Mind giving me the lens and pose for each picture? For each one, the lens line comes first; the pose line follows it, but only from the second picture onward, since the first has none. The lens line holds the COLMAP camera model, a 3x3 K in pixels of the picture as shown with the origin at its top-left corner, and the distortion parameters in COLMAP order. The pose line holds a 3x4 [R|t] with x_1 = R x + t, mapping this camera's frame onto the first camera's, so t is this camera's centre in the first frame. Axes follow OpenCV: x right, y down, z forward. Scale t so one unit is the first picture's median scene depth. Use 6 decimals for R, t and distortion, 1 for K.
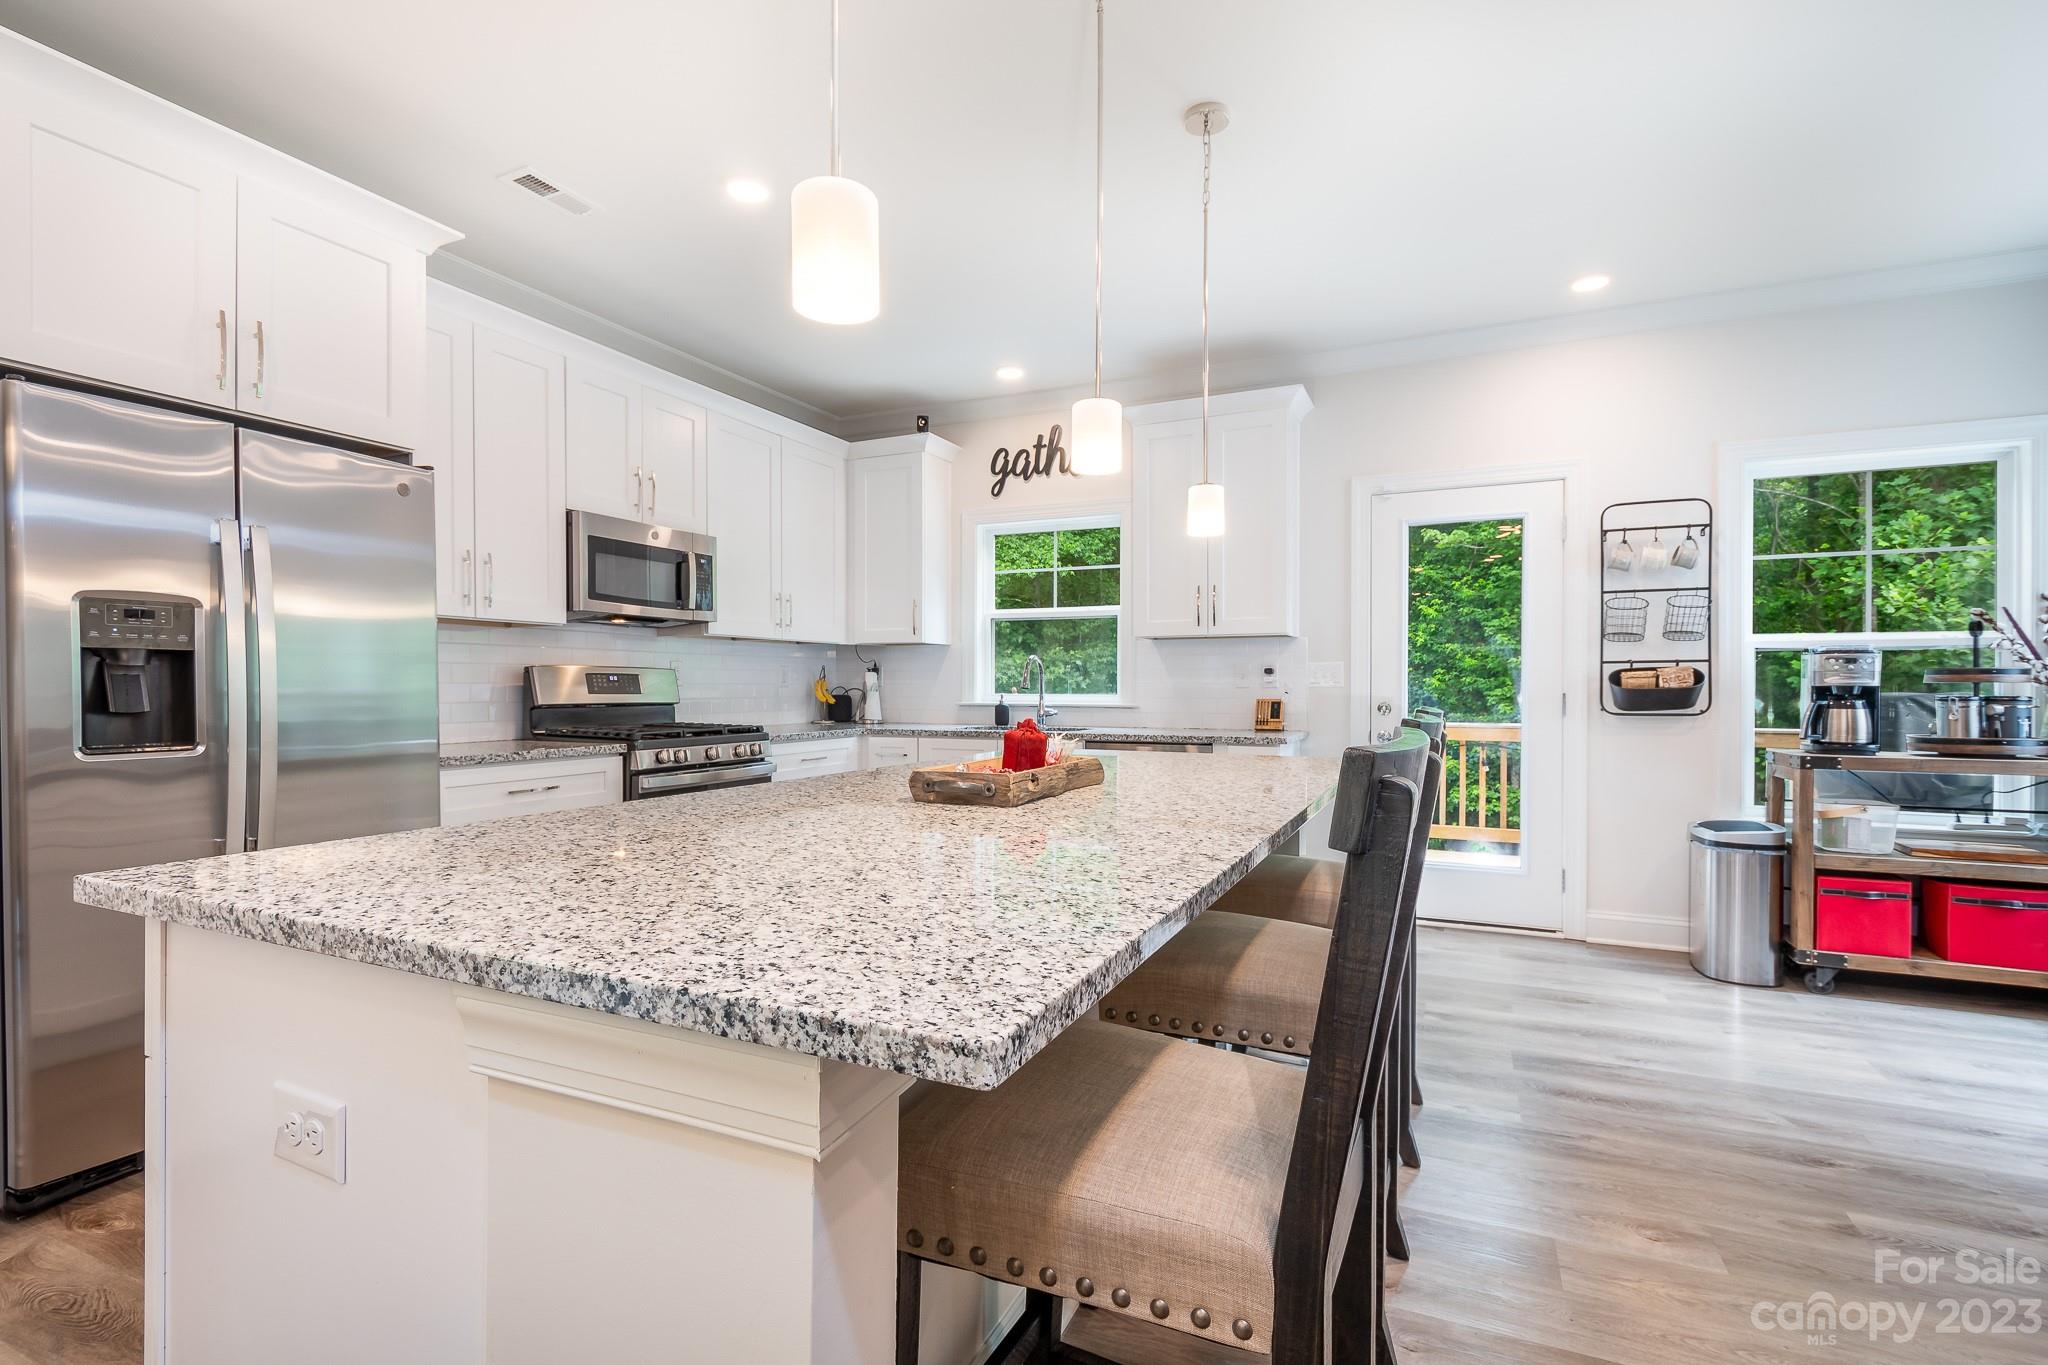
lens RADIAL K [[992.0, 0, 1019.3], [0, 992.0, 692.2], [0, 0, 1]] dist [0.001556, -0.001197]
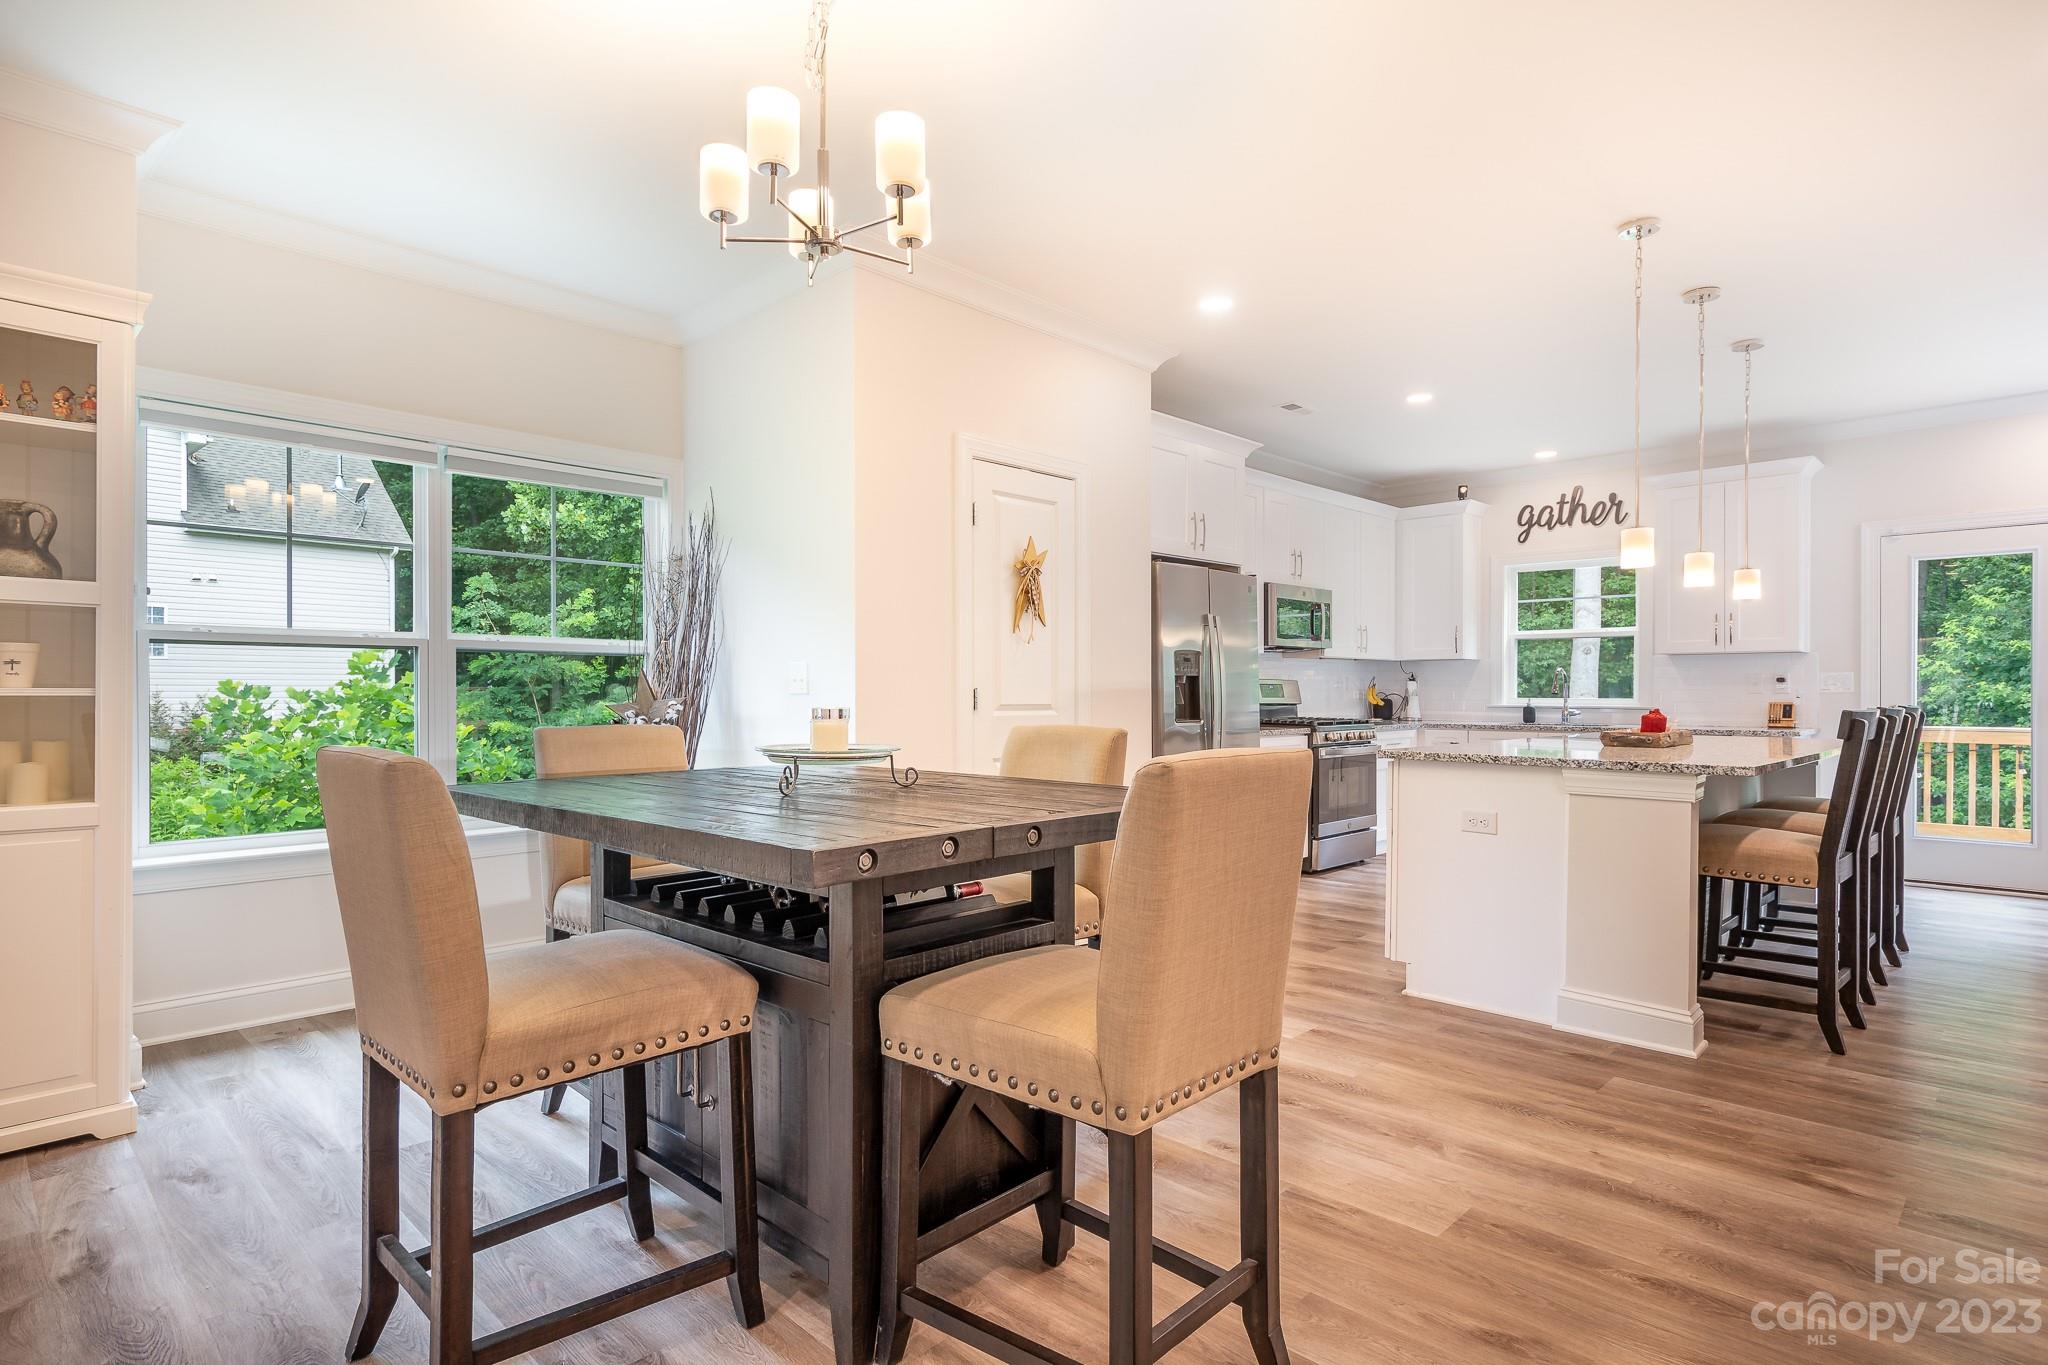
lens RADIAL K [[1074.7, 0, 1017.0], [0, 1074.7, 694.9], [0, 0, 1]] dist [0.014543, -0.002888]
pose [[0.939999, 0.000247, -0.341176, -0.189521], [-0.001256, 0.999995, -0.002737, 0.002421], [0.341174, 0.003002, 0.939996, -0.614411]]
